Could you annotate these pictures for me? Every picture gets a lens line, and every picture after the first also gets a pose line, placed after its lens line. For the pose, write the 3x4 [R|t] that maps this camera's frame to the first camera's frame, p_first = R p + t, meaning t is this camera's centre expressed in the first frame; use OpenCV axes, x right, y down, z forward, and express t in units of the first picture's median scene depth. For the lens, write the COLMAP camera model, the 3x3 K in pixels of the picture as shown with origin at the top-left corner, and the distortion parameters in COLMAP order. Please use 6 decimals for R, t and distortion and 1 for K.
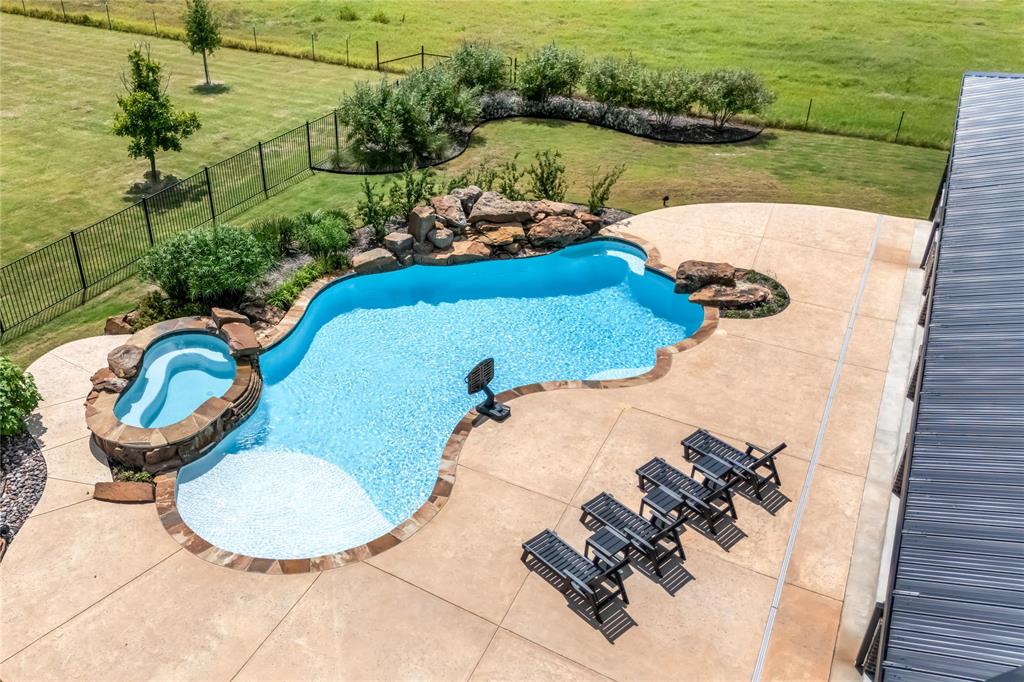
lens RADIAL K [[843.9, 0, 512.0], [0, 843.9, 341.0], [0, 0, 1]] dist [0.093418, -0.123525]
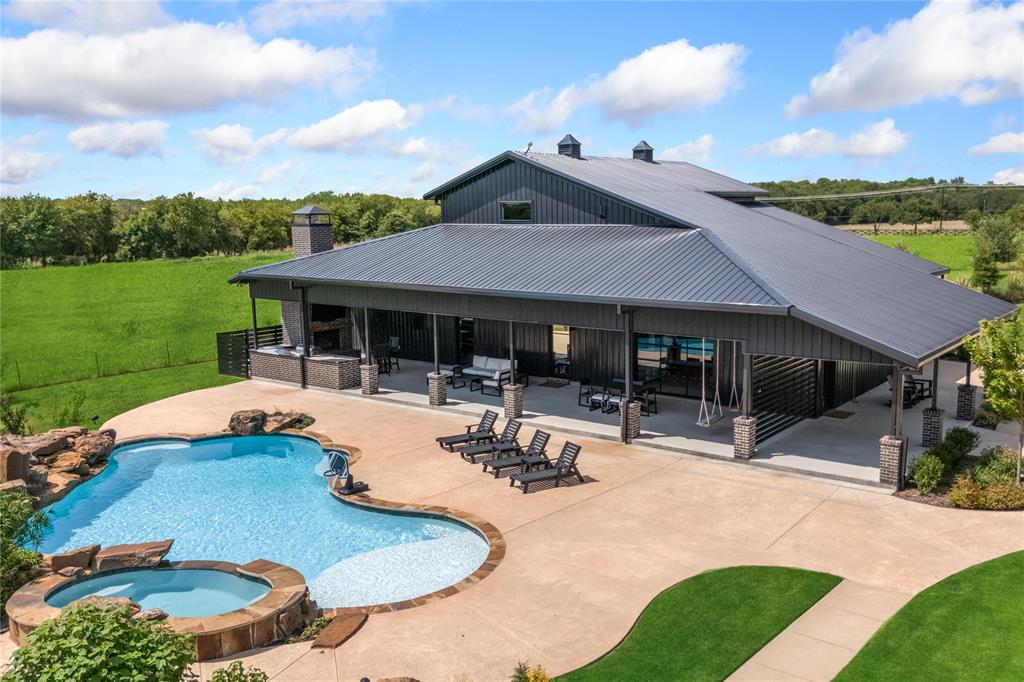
lens RADIAL K [[843.9, 0, 512.0], [0, 843.9, 341.0], [0, 0, 1]] dist [0.093418, -0.123525]
pose [[0.214694, -0.159192, 0.963621, -1.136366], [0.539519, 0.841762, 0.018856, 0.007479], [-0.814141, 0.515844, 0.266608, 0.451158]]
